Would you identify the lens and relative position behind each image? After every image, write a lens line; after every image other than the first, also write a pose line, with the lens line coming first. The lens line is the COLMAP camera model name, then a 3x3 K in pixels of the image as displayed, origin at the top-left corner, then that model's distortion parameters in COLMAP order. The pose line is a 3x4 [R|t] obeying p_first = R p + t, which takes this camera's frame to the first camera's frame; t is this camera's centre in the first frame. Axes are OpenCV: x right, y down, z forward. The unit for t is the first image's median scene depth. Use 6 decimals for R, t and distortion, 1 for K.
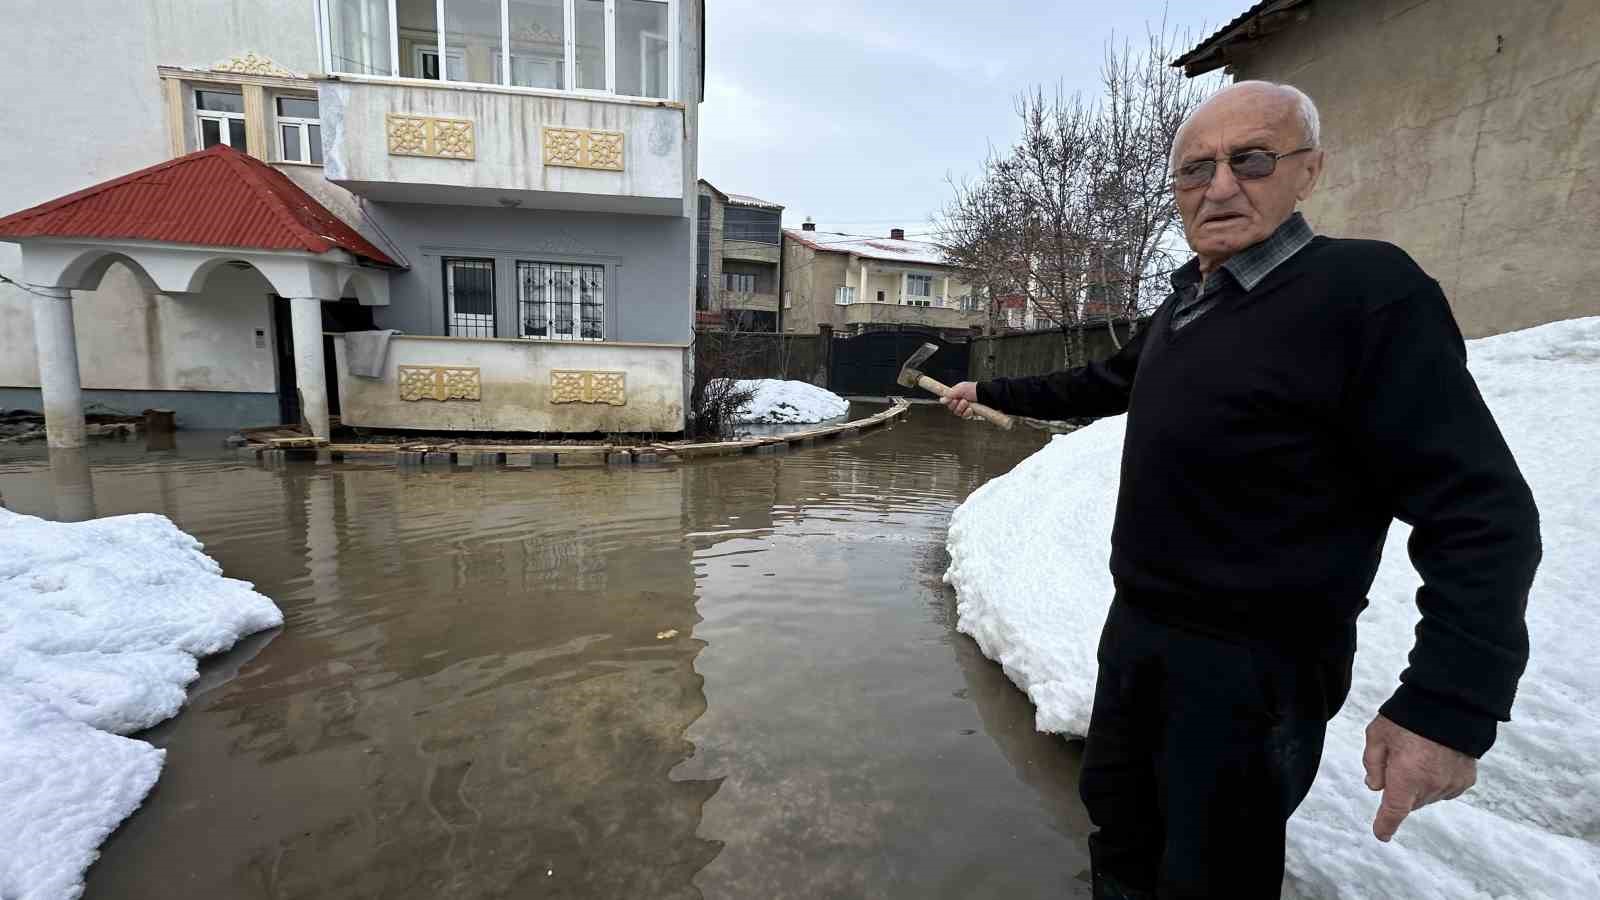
lens RADIAL K [[635.6, 0, 797.1], [0, 635.6, 446.7], [0, 0, 1]] dist [-0.002738, 0.000461]
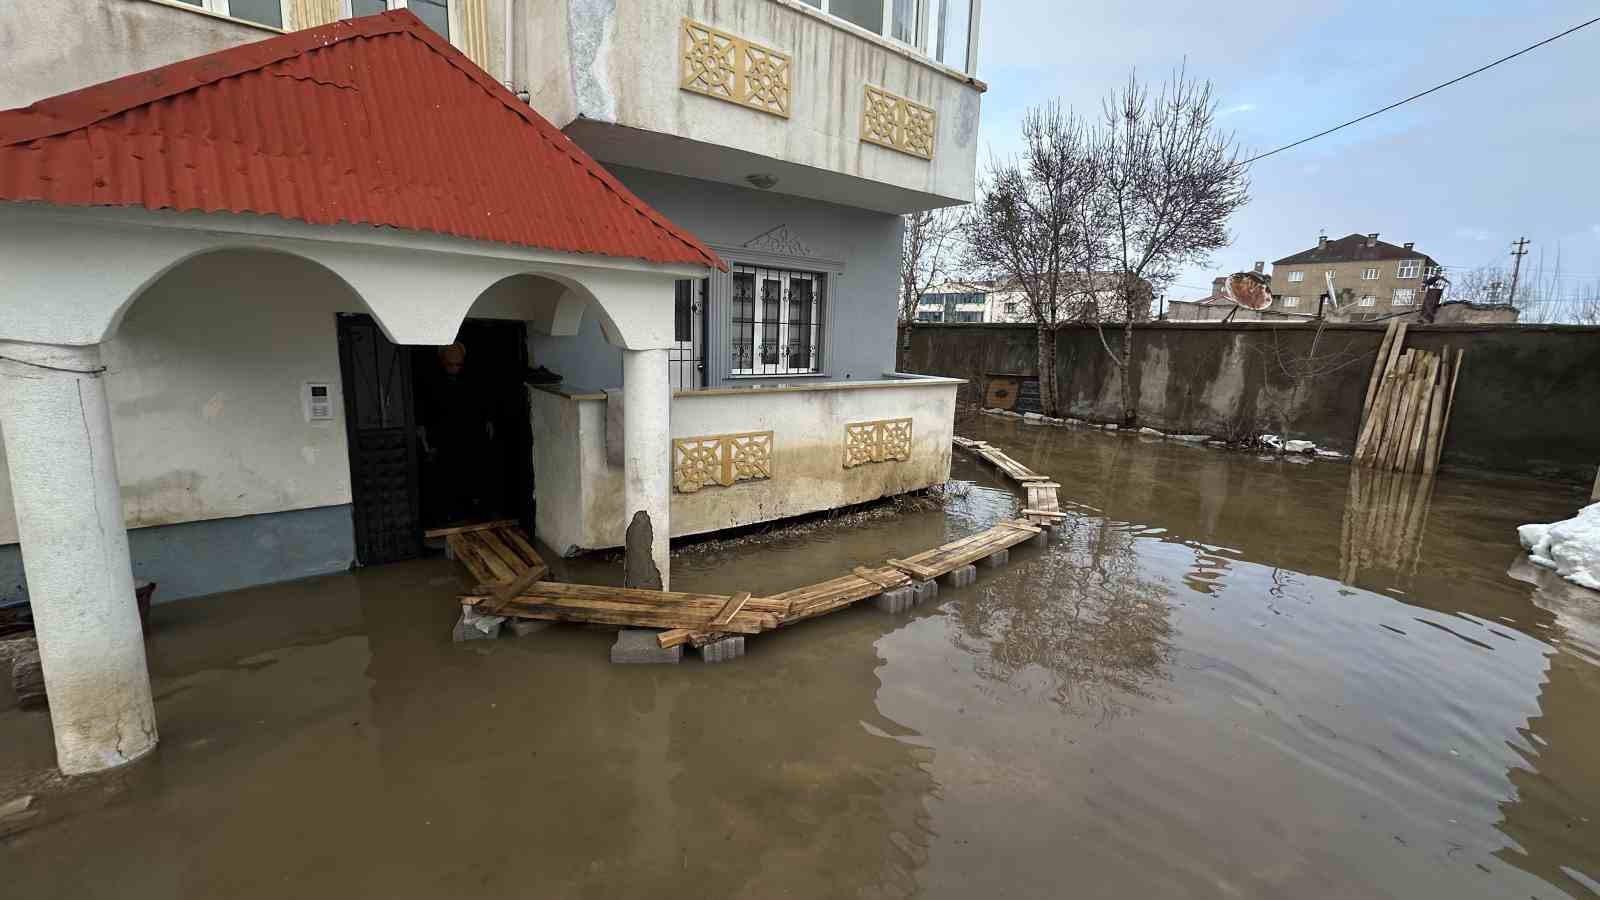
lens RADIAL K [[635.6, 0, 798.5], [0, 635.6, 447.3], [0, 0, 1]] dist [-0.002738, 0.000461]
pose [[0.864464, -0.095875, 0.493467, -0.782042], [0.065013, 0.994723, 0.079372, -0.152425], [-0.498473, -0.036532, 0.866135, 0.380526]]
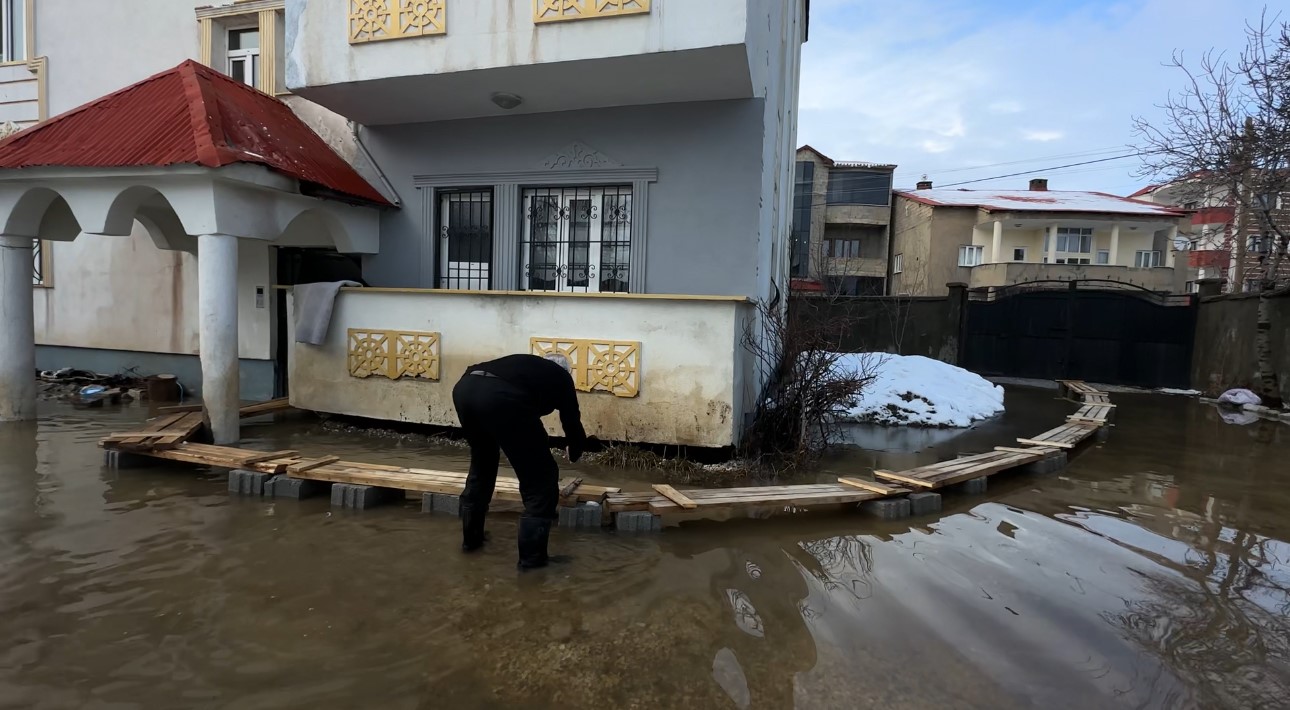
lens RADIAL K [[586.5, 0, 642.2], [0, 586.5, 354.9], [0, 0, 1]] dist [-0.002477, 0.000392]
pose [[0.915482, 0.024928, -0.401587, -0.045056], [-0.061567, 0.995004, -0.078590, -0.062090], [0.397621, 0.096672, 0.912443, 0.492596]]
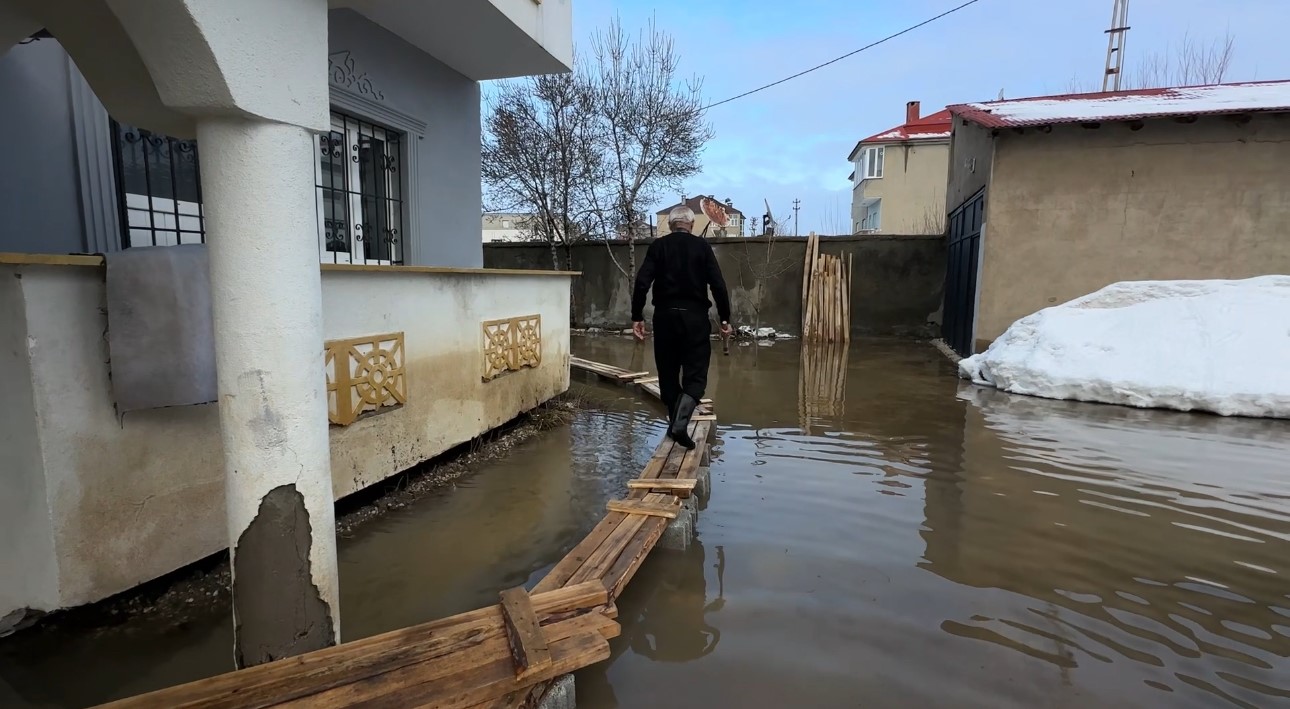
lens RADIAL K [[586.5, 0, 643.6], [0, 586.5, 354.9], [0, 0, 1]] dist [-0.002477, 0.000392]
pose [[0.409514, -0.146794, 0.900416, -0.775770], [0.126870, 0.986543, 0.103134, -0.124628], [-0.903439, 0.072001, 0.422627, 0.643611]]
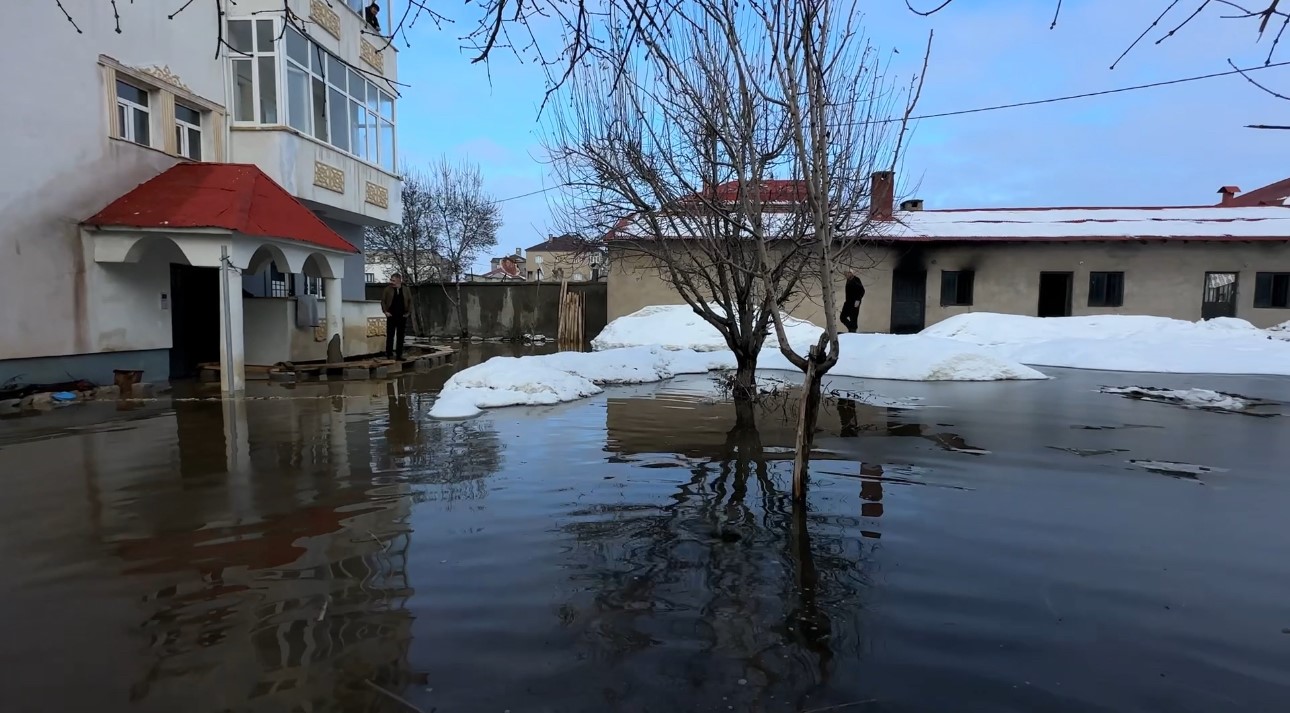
lens RADIAL K [[584.9, 0, 642.0], [0, 584.9, 357.4], [0, 0, 1]] dist [-0.003159, 0.000497]
pose [[0.226351, -0.107628, 0.968081, -1.704697], [0.130854, 0.988227, 0.079272, -0.041708], [-0.965216, 0.108734, 0.237769, -0.068392]]
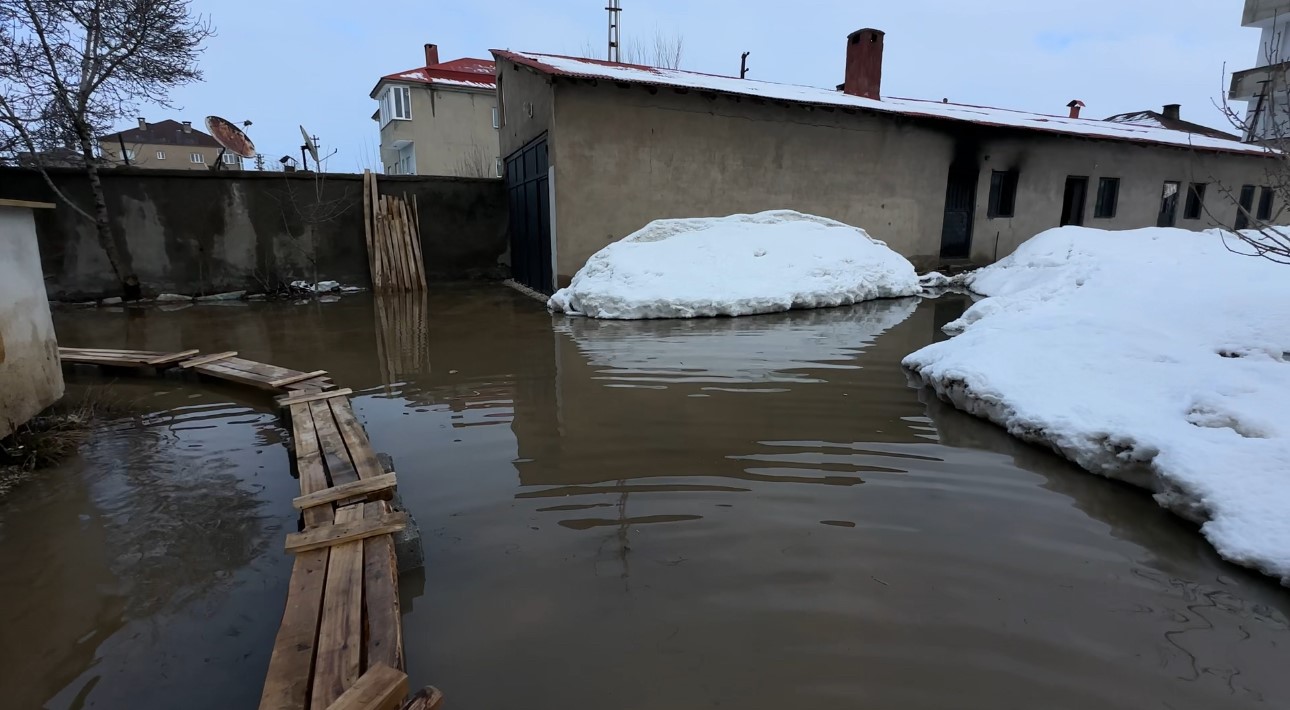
lens RADIAL K [[586.5, 0, 643.8], [0, 586.5, 346.6], [0, 0, 1]] dist [-0.002477, 0.000392]
pose [[-0.323977, -0.218043, 0.920596, -0.722672], [0.121901, 0.955346, 0.269174, -0.122447], [-0.938179, 0.199428, -0.282930, 0.733940]]
